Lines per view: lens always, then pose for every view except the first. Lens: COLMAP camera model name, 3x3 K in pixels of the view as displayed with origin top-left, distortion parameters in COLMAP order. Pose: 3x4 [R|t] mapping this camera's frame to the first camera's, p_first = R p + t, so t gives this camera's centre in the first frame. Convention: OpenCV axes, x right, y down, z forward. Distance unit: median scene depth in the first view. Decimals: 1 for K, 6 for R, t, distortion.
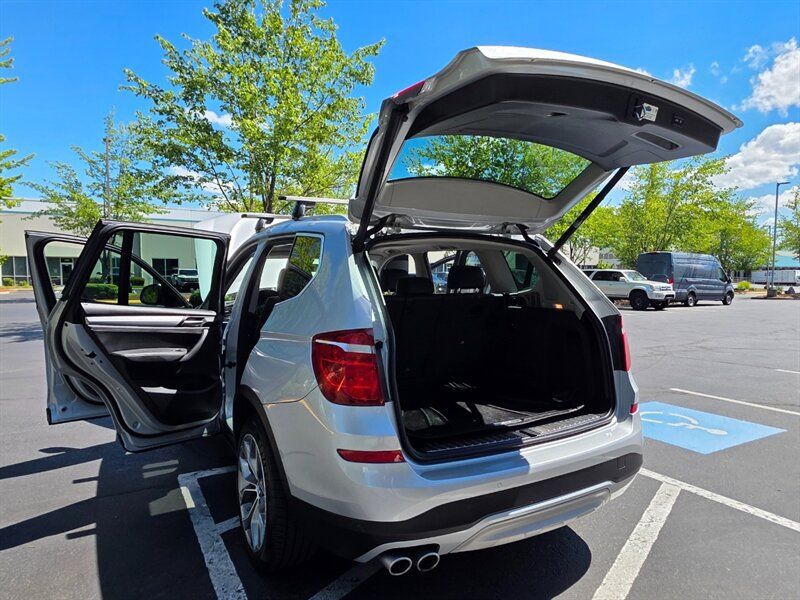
lens RADIAL K [[530.2, 0, 402.3], [0, 530.2, 303.6], [0, 0, 1]] dist [0.004513, 0.001609]
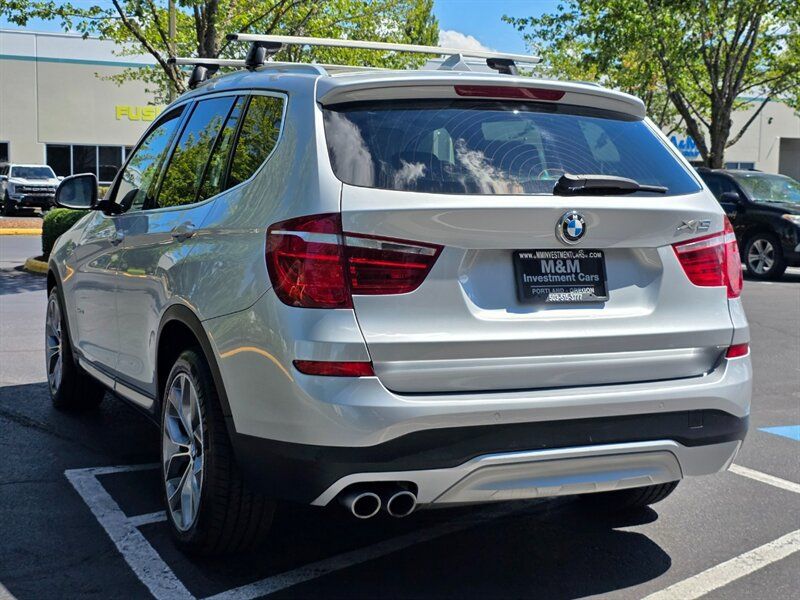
lens RADIAL K [[1305.0, 0, 400.0], [0, 1305.0, 300.0], [0, 0, 1]] dist [0.045294, 0.130456]
pose [[0.995137, 0.022782, -0.095833, 0.043373], [-0.020085, 0.999377, 0.029015, 0.022974], [0.096435, -0.026950, 0.994974, -0.181890]]
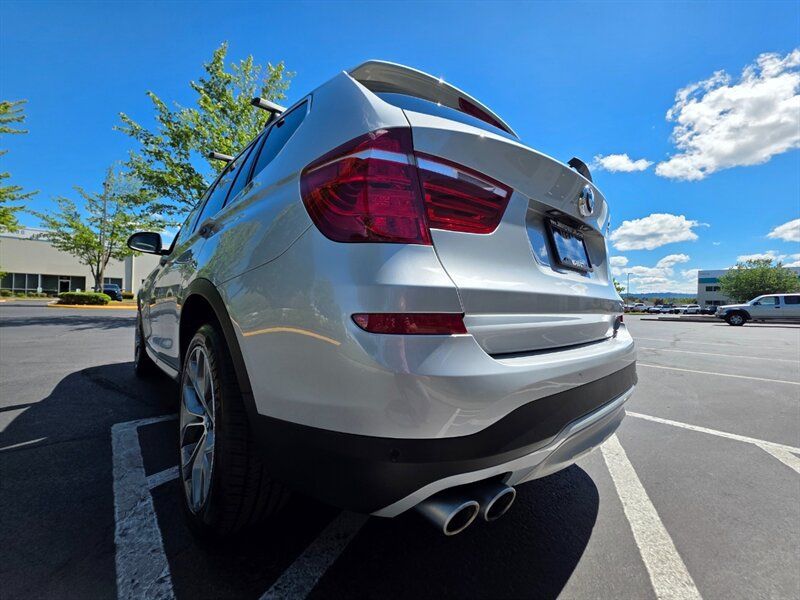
lens RADIAL K [[329.8, 0, 400.0], [0, 329.8, 300.0], [0, 0, 1]] dist [0.003862, 0.000415]
pose [[0.976618, 0.024144, 0.213621, -0.028011], [-0.008637, 0.997278, -0.073227, 0.053902], [-0.214807, 0.069669, 0.974168, 0.122346]]
